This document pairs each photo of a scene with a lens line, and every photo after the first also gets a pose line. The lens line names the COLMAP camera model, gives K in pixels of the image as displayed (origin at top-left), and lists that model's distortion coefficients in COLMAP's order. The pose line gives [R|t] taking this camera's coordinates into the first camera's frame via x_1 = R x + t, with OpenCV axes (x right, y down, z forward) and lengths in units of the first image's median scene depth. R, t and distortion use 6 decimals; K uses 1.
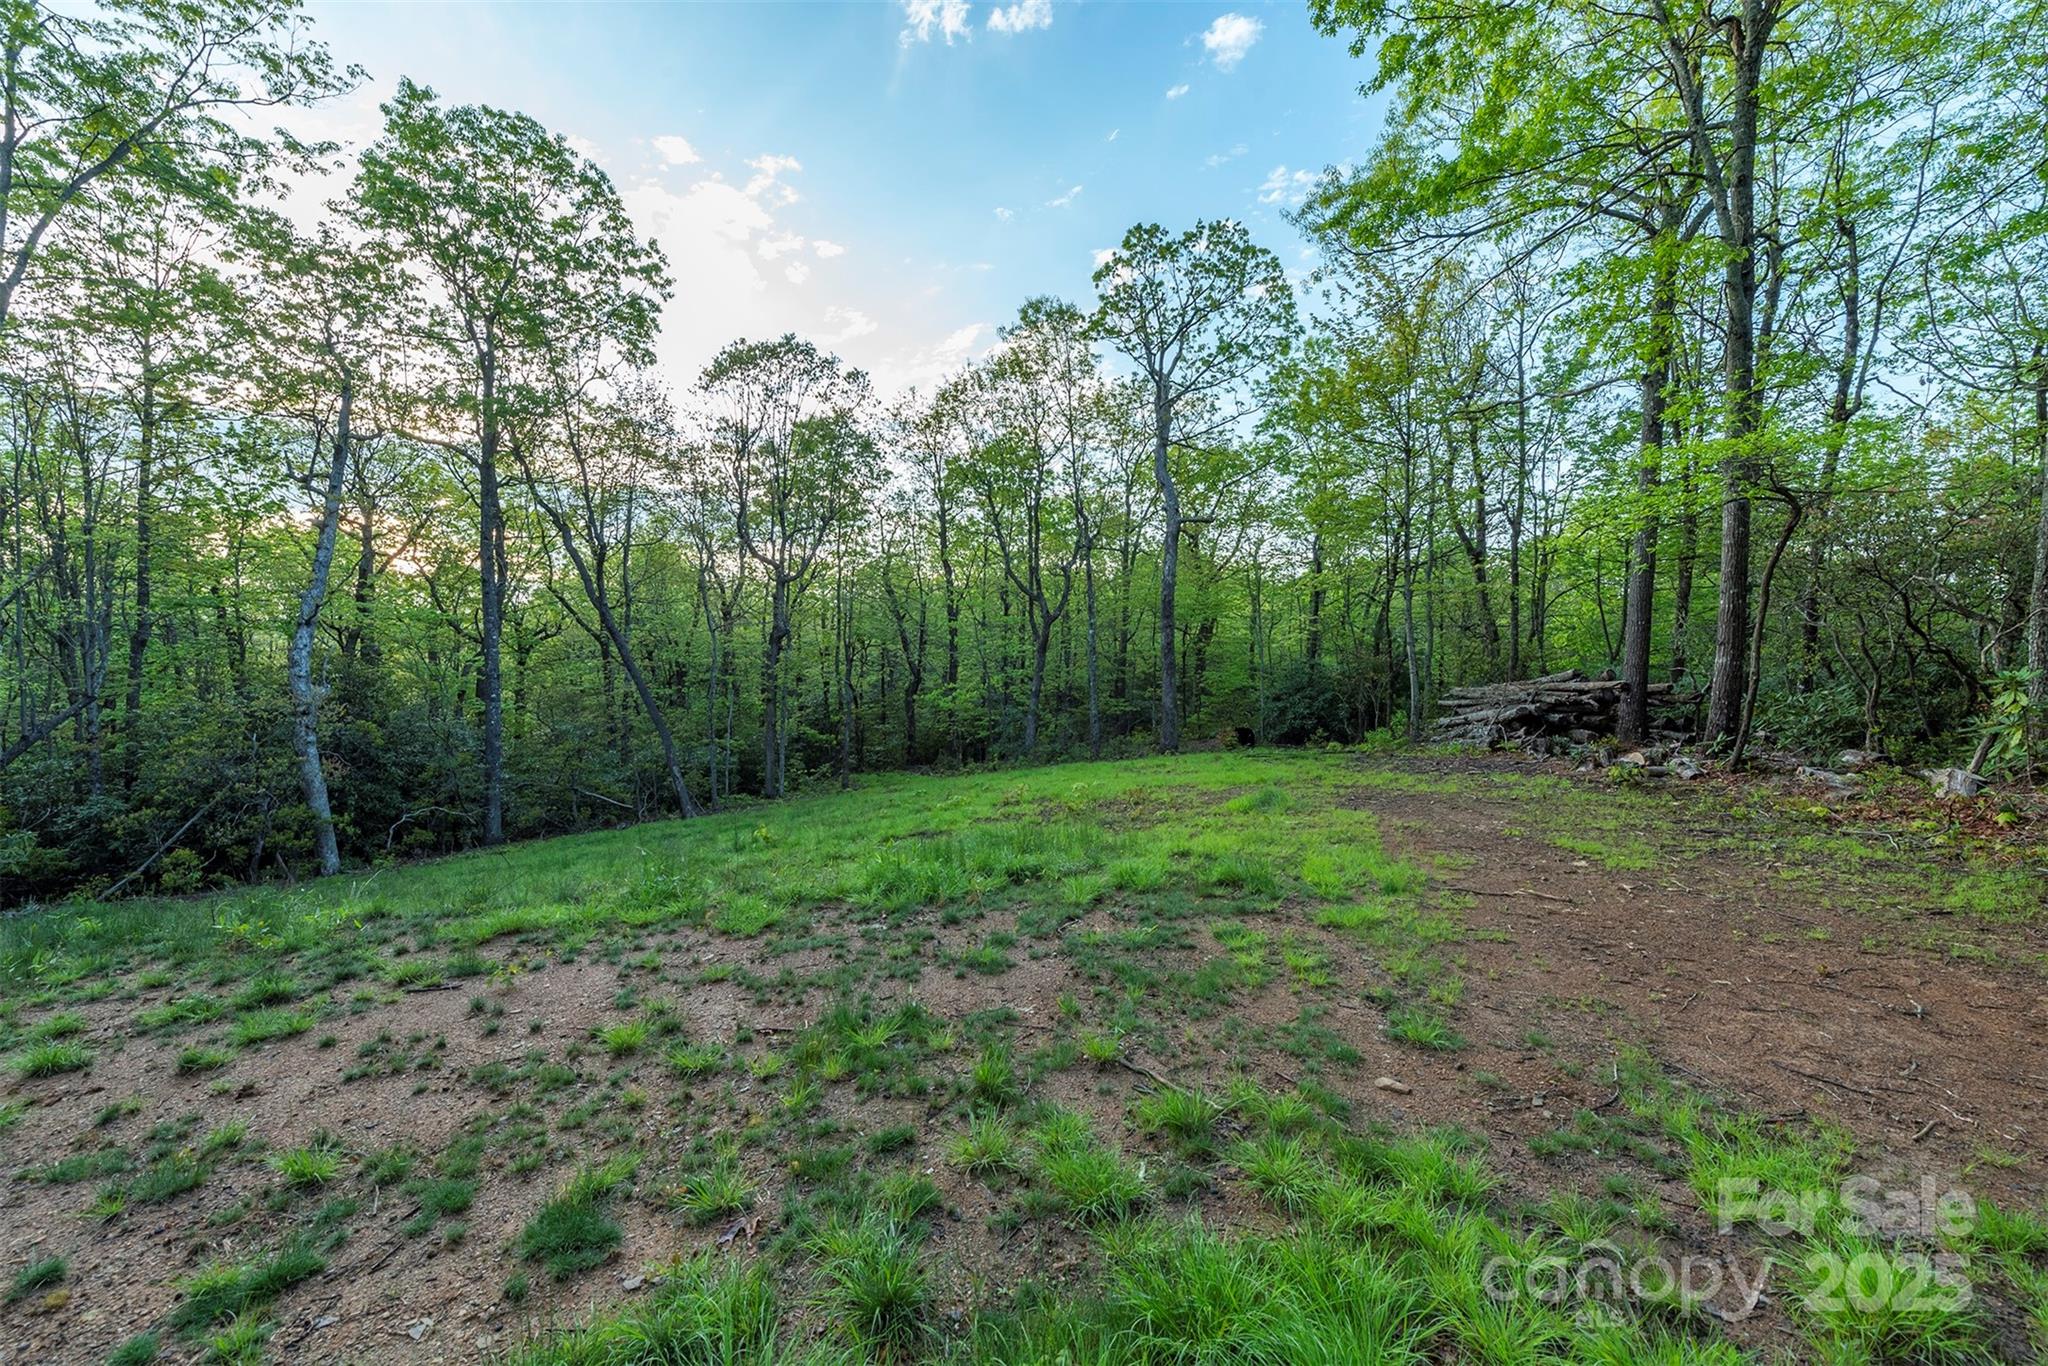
lens RADIAL K [[799.8, 0, 1023.5], [0, 799.8, 674.5], [0, 0, 1]] dist [0.010458, -0.002549]
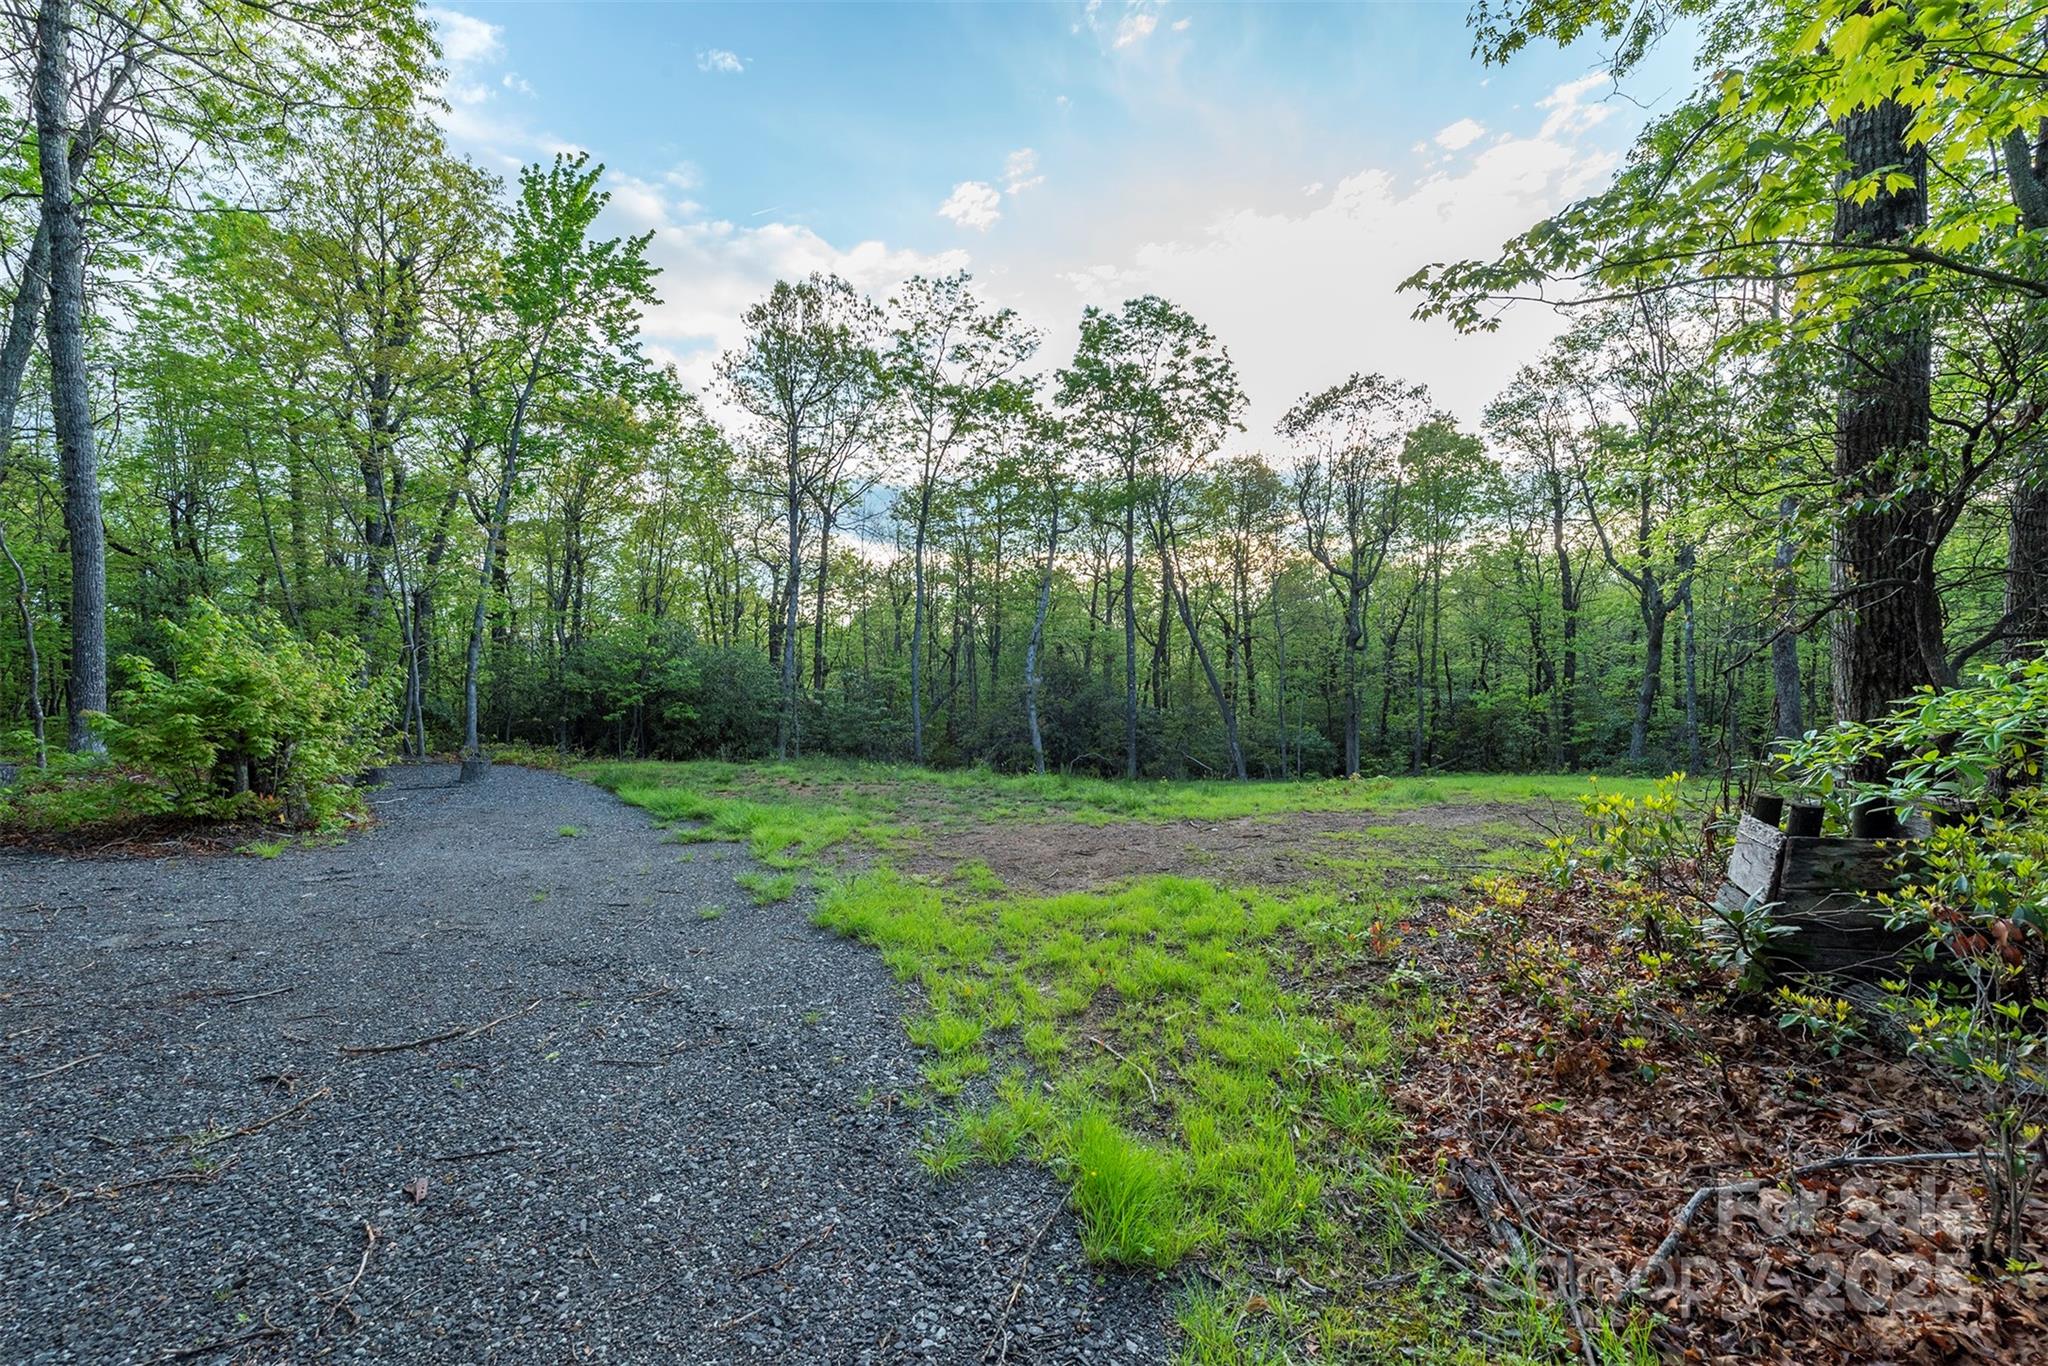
lens RADIAL K [[799.8, 0, 1027.1], [0, 799.8, 676.7], [0, 0, 1]] dist [0.010458, -0.002549]
pose [[0.613967, 0.009524, -0.789274, 0.333894], [-0.000461, 0.999931, 0.011707, -0.005138], [0.789331, -0.006824, 0.613930, -0.071779]]
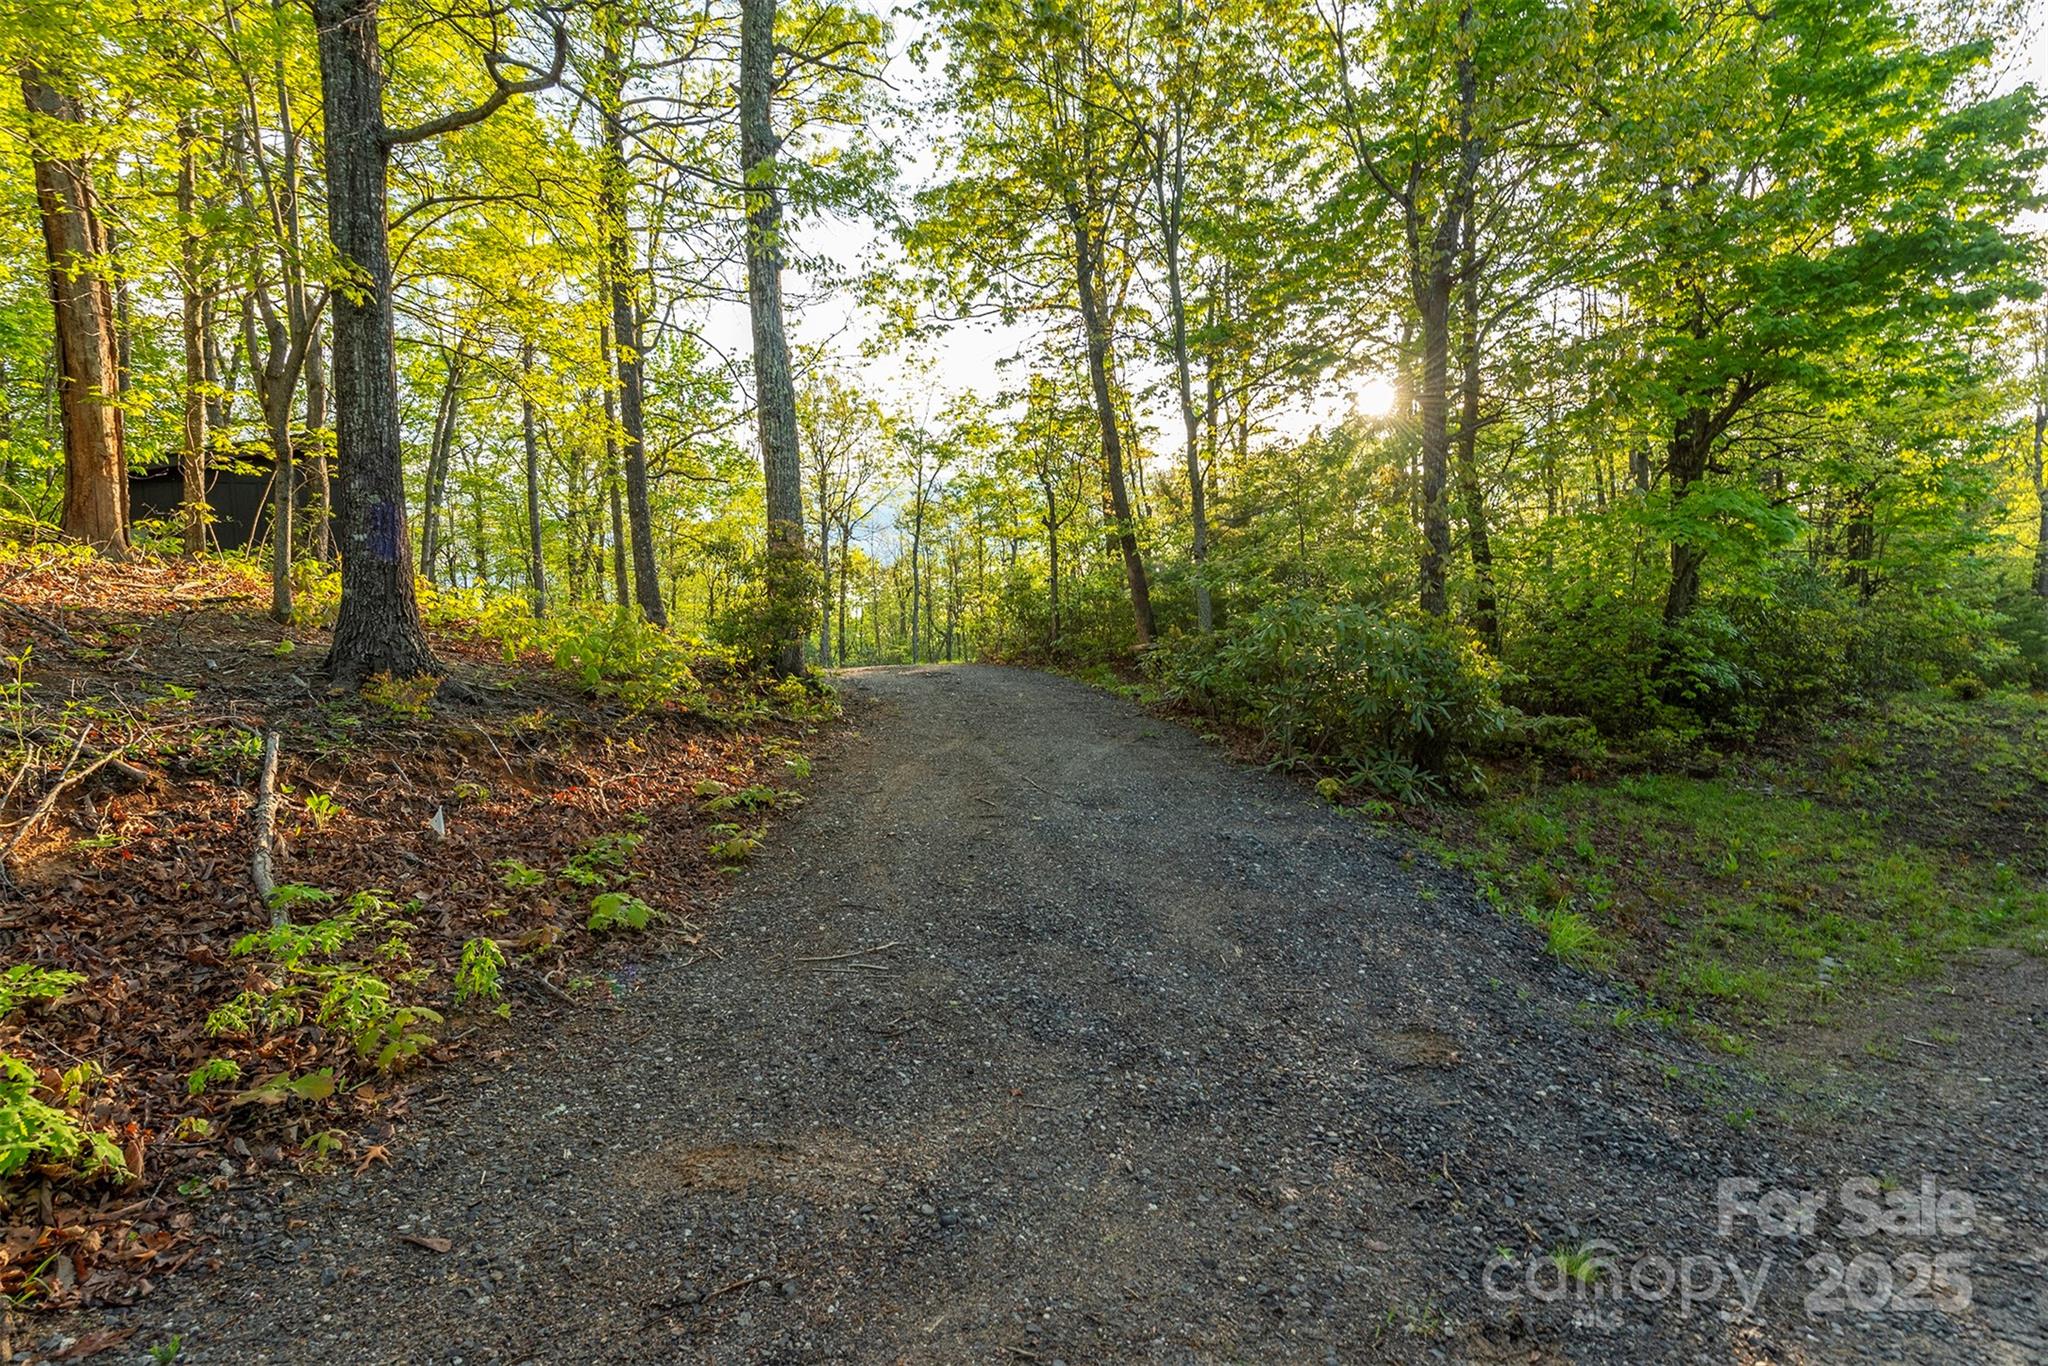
lens RADIAL K [[1053.8, 0, 1021.7], [0, 1053.8, 691.4], [0, 0, 1]] dist [-0.000639, -0.000013]
pose [[0.572124, -0.007274, -0.820135, 1.166125], [0.034854, 0.999273, 0.015451, 0.068900], [0.819426, -0.037425, 0.571962, -0.522013]]
